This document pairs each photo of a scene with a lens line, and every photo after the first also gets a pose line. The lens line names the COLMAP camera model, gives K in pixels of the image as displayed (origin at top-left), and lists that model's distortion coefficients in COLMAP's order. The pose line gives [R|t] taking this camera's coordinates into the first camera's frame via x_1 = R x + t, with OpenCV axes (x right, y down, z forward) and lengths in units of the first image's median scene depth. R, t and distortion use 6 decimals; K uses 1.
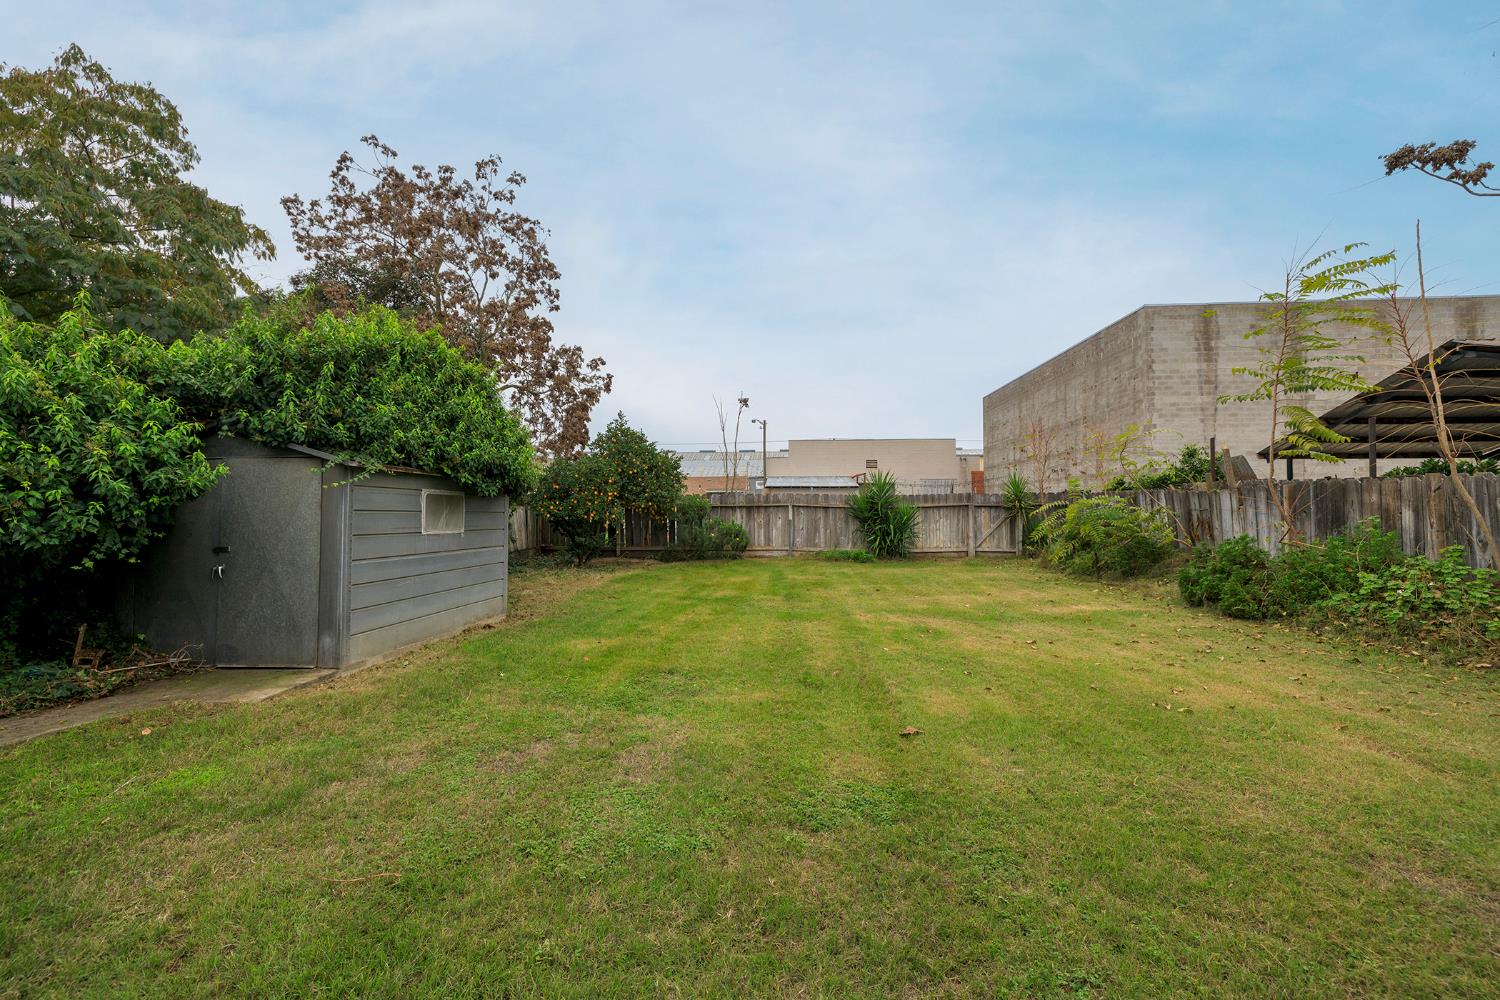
lens RADIAL K [[627.4, 0, 739.4], [0, 627.4, 497.3], [0, 0, 1]] dist [-0.000058, 0.000274]
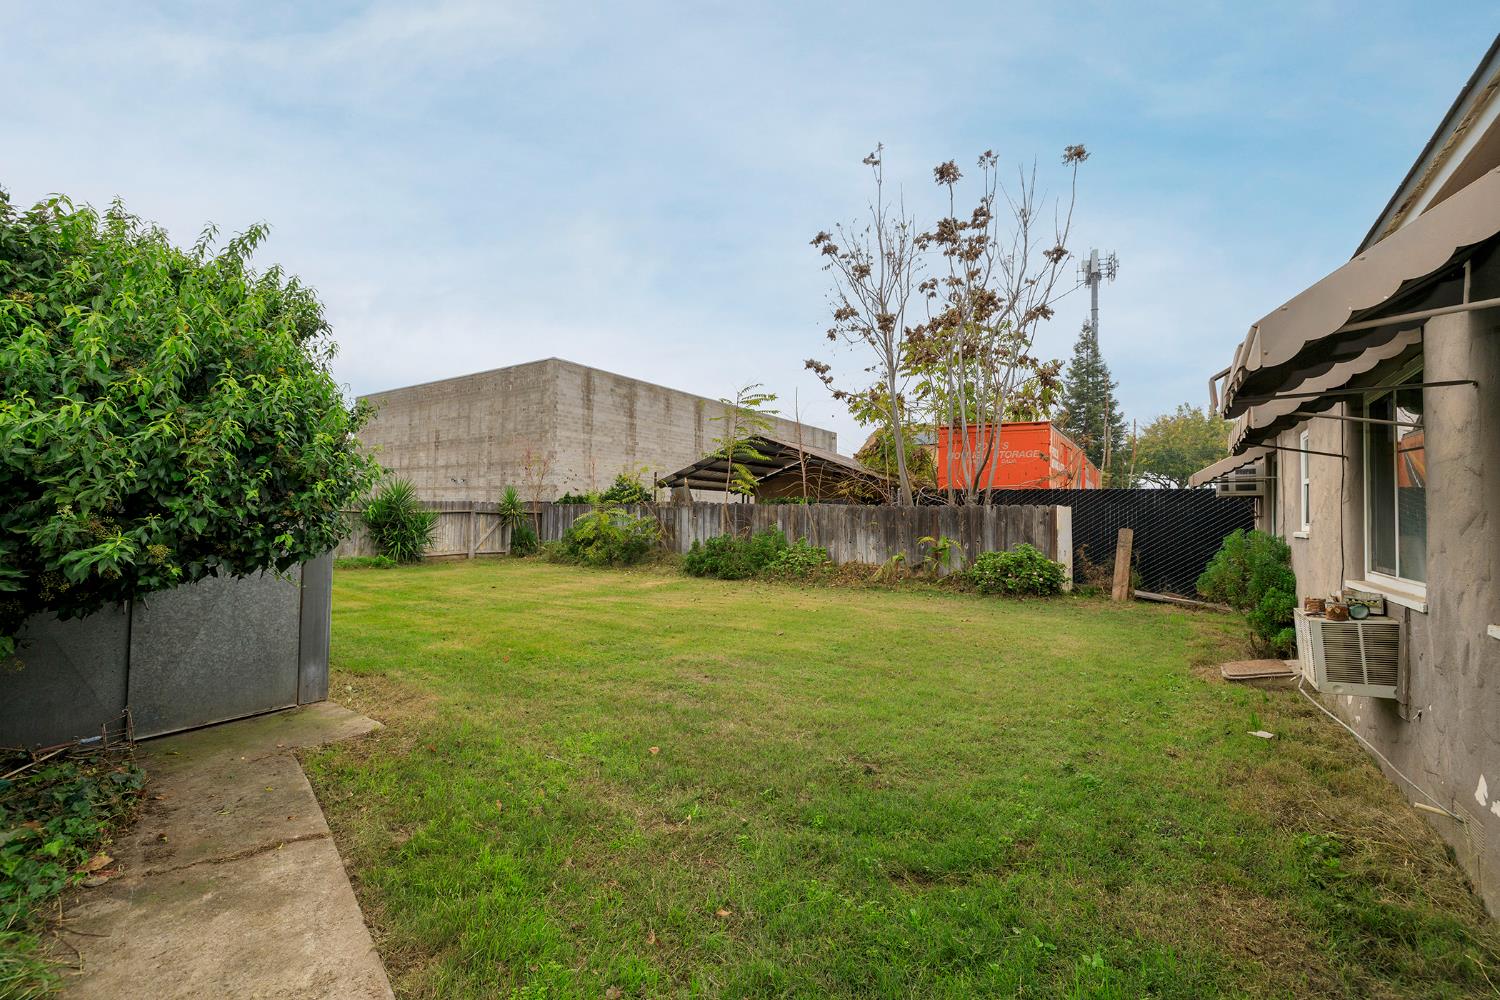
lens RADIAL K [[627.4, 0, 739.4], [0, 627.4, 497.3], [0, 0, 1]] dist [-0.000058, 0.000274]
pose [[0.505049, 0.038527, 0.862230, -0.358774], [-0.031673, 0.999158, -0.026093, 0.000607], [-0.862509, -0.014131, 0.505844, 0.028727]]
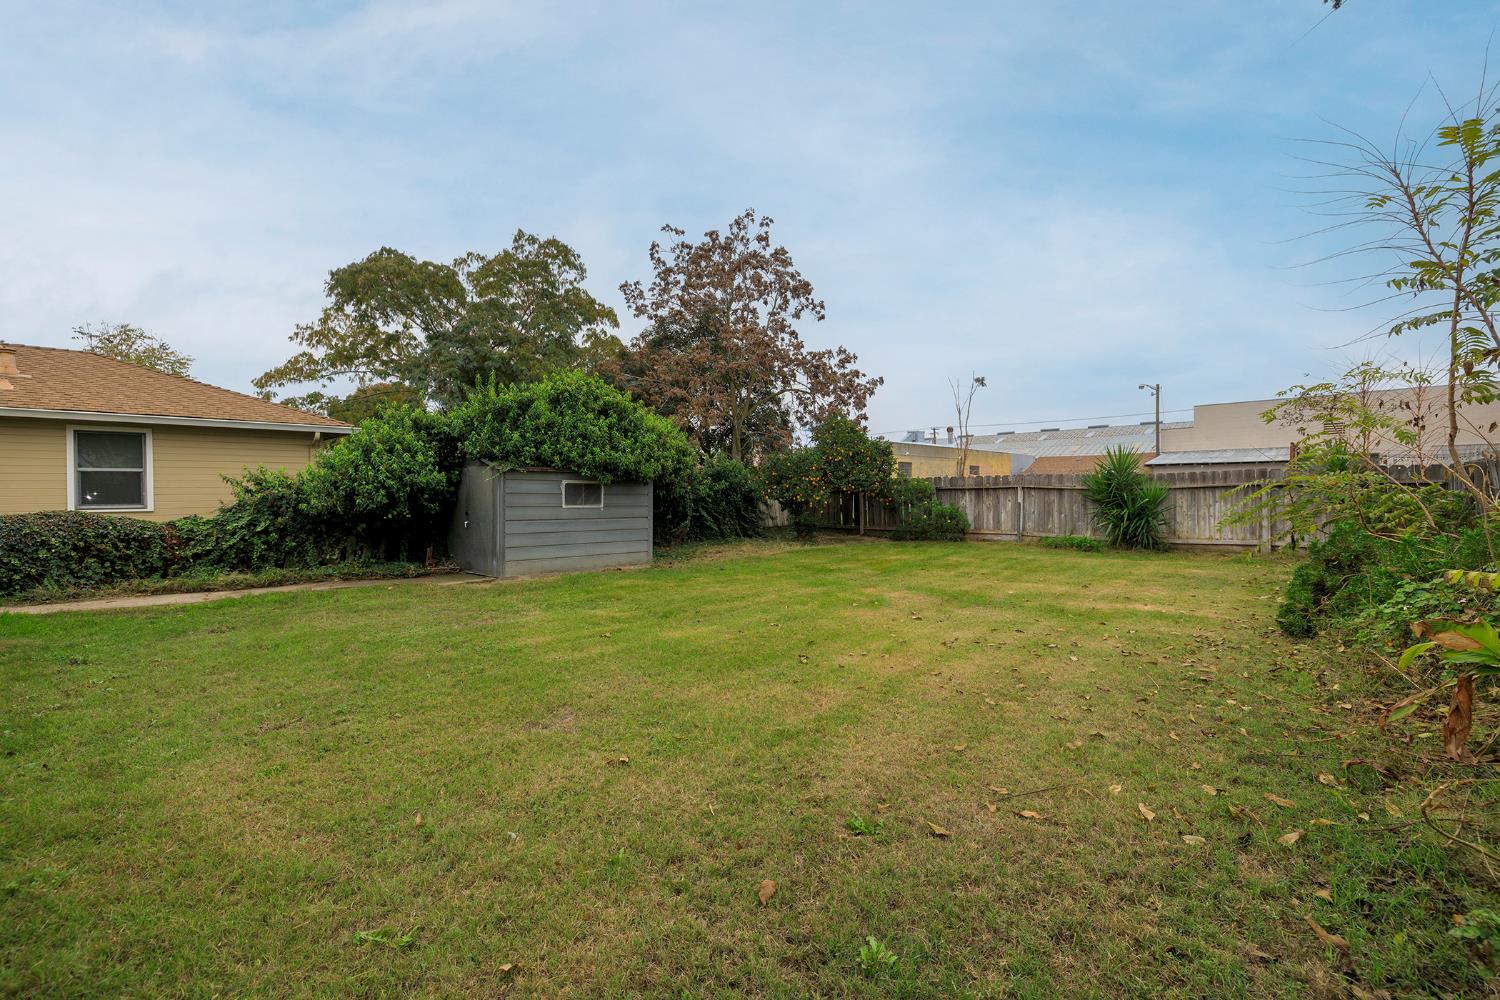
lens RADIAL K [[630.9, 0, 738.4], [0, 630.9, 496.0], [0, 0, 1]] dist [0.001005, 0.000032]
pose [[0.773966, -0.001596, -0.633225, 0.364366], [0.016220, 0.999719, 0.017306, 0.002931], [0.633019, -0.023665, 0.773775, 0.002813]]
